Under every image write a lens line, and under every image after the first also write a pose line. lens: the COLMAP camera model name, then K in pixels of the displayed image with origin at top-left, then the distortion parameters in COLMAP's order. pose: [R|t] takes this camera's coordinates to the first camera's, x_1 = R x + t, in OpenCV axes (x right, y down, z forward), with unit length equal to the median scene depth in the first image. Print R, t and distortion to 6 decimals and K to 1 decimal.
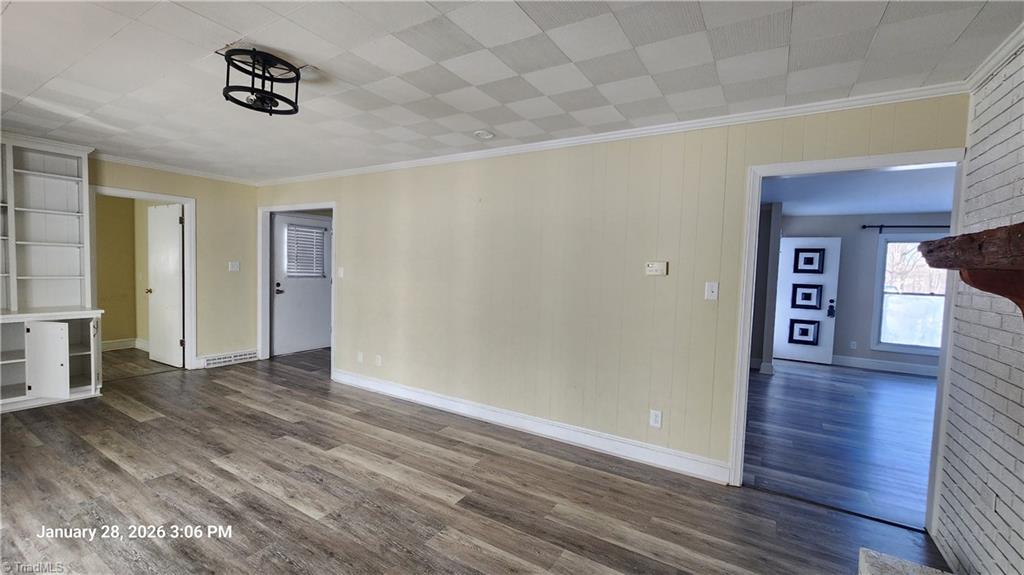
lens RADIAL K [[420.0, 0, 514.6], [0, 420.0, 291.5], [0, 0, 1]] dist [-0.000024, 0.000543]
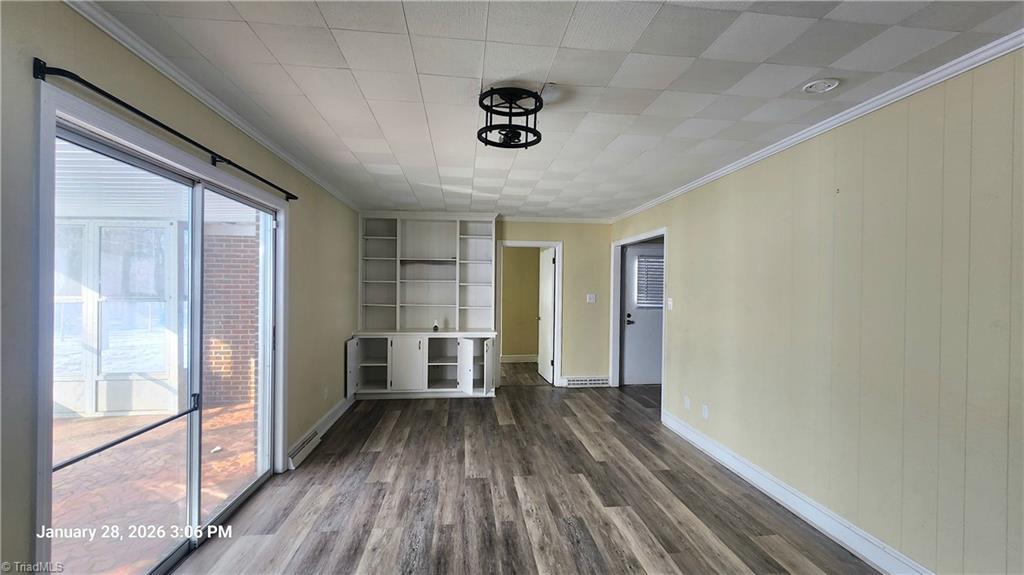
lens RADIAL K [[420.0, 0, 514.6], [0, 420.0, 291.5], [0, 0, 1]] dist [-0.000024, 0.000543]
pose [[0.620650, -0.023208, -0.783745, 0.139681], [-0.033278, 0.997881, -0.055902, -0.016280], [0.783382, 0.060777, 0.618562, 0.290632]]
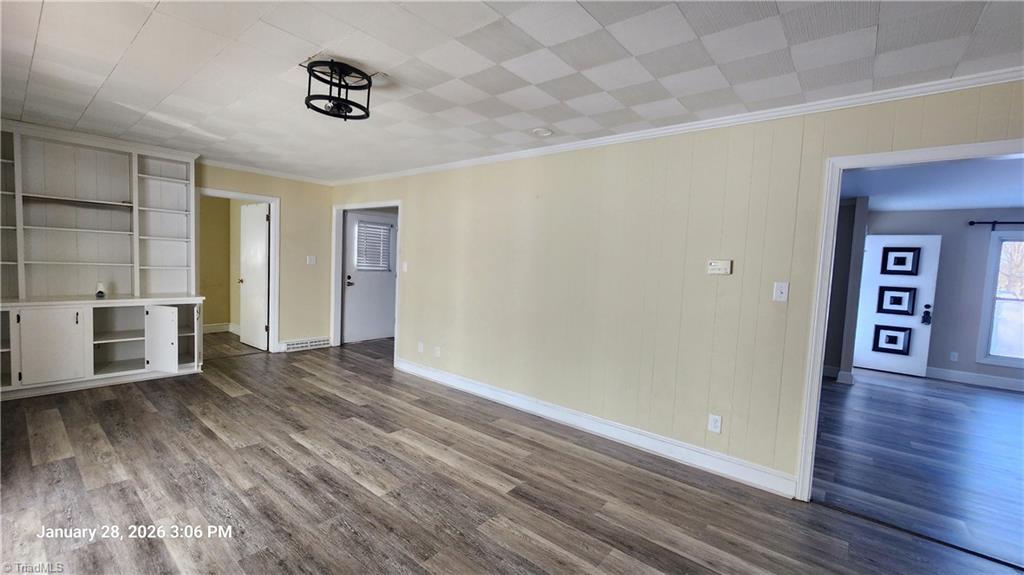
lens RADIAL K [[419.2, 0, 512.5], [0, 419.2, 291.3], [0, 0, 1]] dist [0.001129, 0.000237]
pose [[0.989954, 0.021863, -0.139686, 0.004758], [-0.020746, 0.999740, 0.009448, 0.000596], [0.139857, -0.006455, 0.990151, -0.009517]]
